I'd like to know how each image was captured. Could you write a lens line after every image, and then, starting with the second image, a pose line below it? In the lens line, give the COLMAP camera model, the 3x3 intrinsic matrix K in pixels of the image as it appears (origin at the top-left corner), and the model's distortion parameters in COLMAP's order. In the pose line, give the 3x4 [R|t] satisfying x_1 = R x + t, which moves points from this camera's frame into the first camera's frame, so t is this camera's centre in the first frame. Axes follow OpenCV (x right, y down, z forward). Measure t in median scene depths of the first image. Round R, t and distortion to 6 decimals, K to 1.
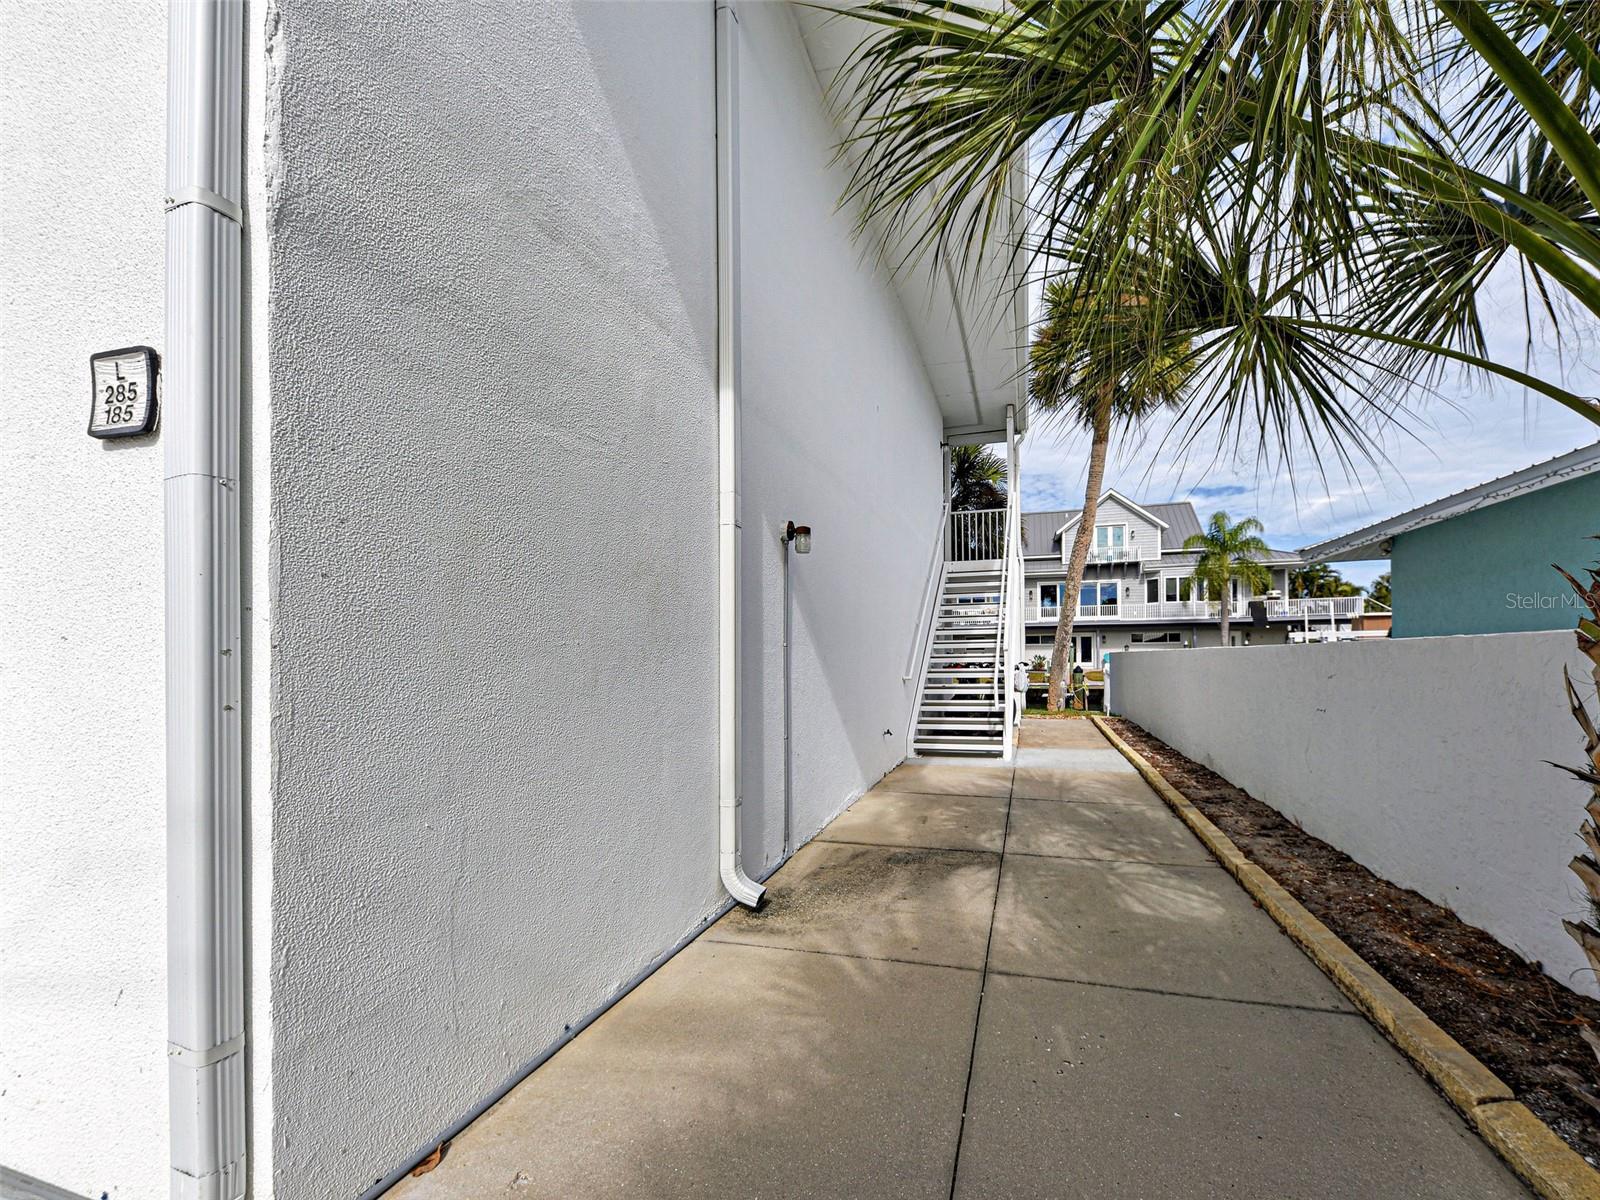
lens RADIAL K [[703.9, 0, 854.1], [0, 703.9, 655.7], [0, 0, 1]] dist [0.000167, 0.000016]
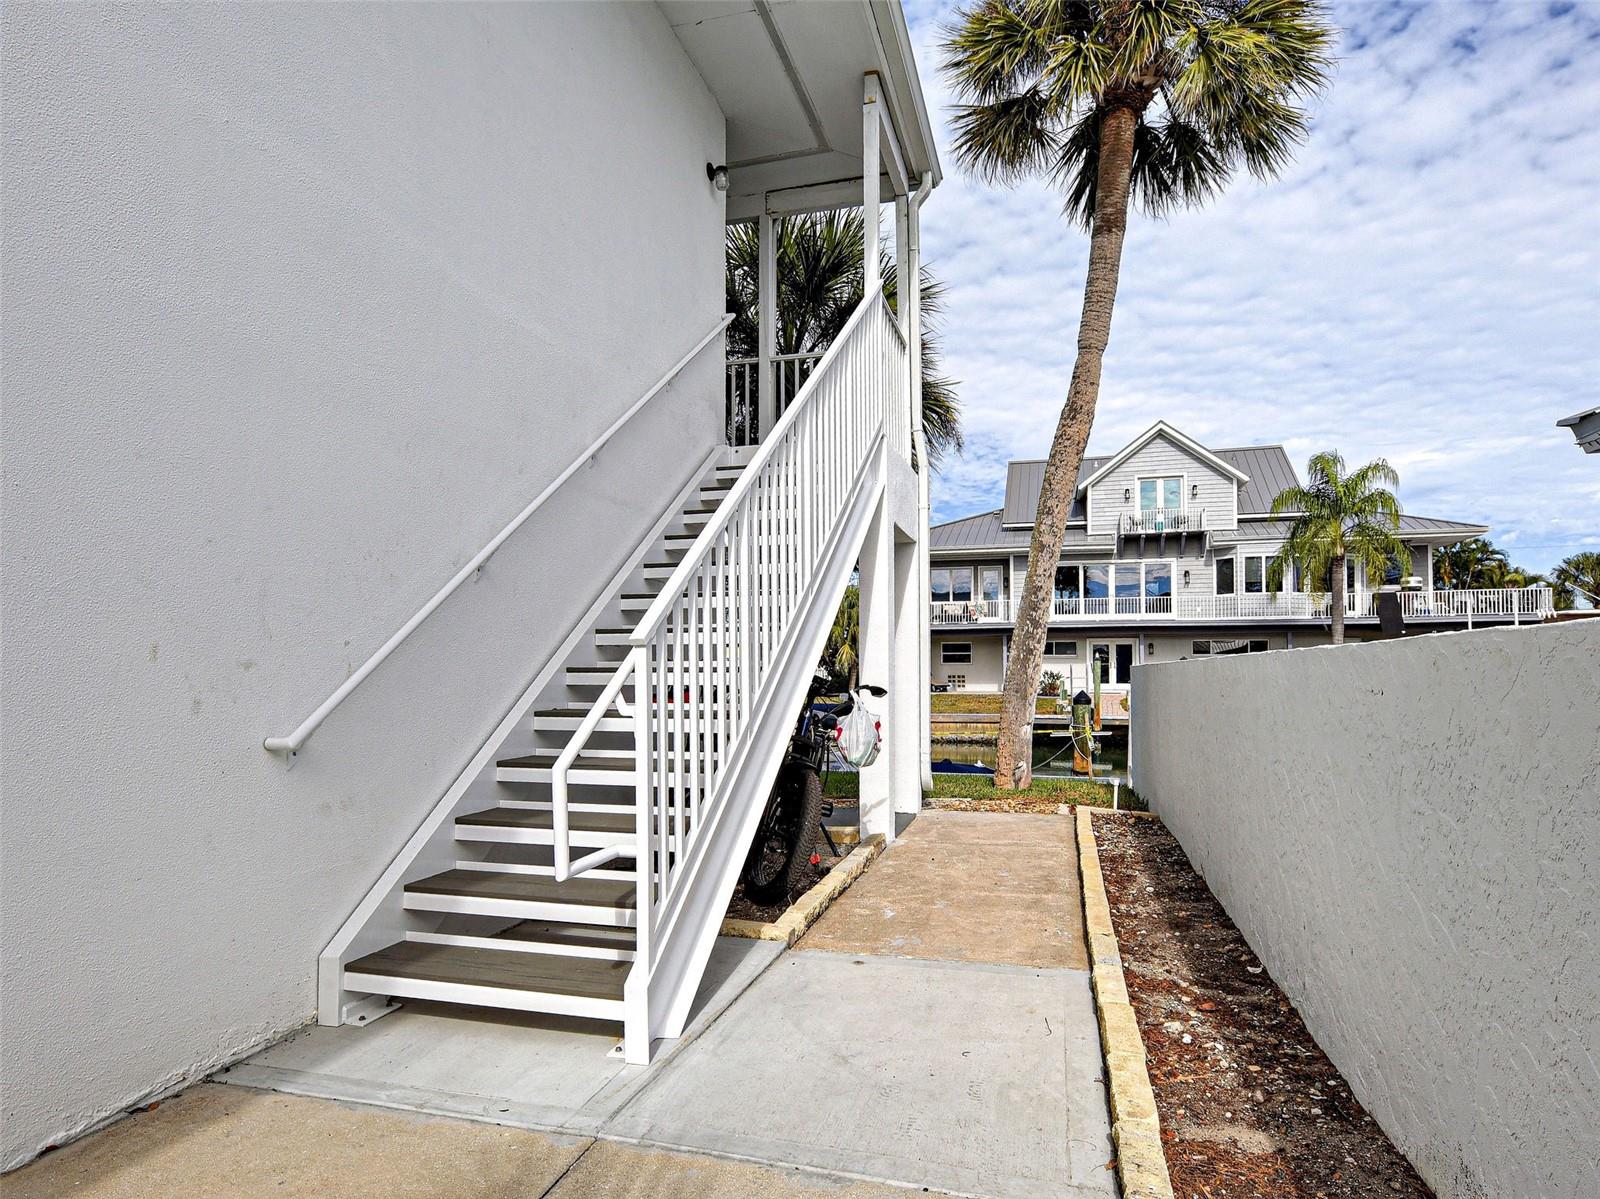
lens RADIAL K [[924.4, 0, 801.7], [0, 924.4, 640.6], [0, 0, 1]] dist [-0.017865, -0.000234]
pose [[0.999423, 0.012299, -0.031651, 0.057935], [-0.013287, 0.999425, -0.031182, 0.000223], [0.031249, 0.031585, 0.999012, 0.132453]]
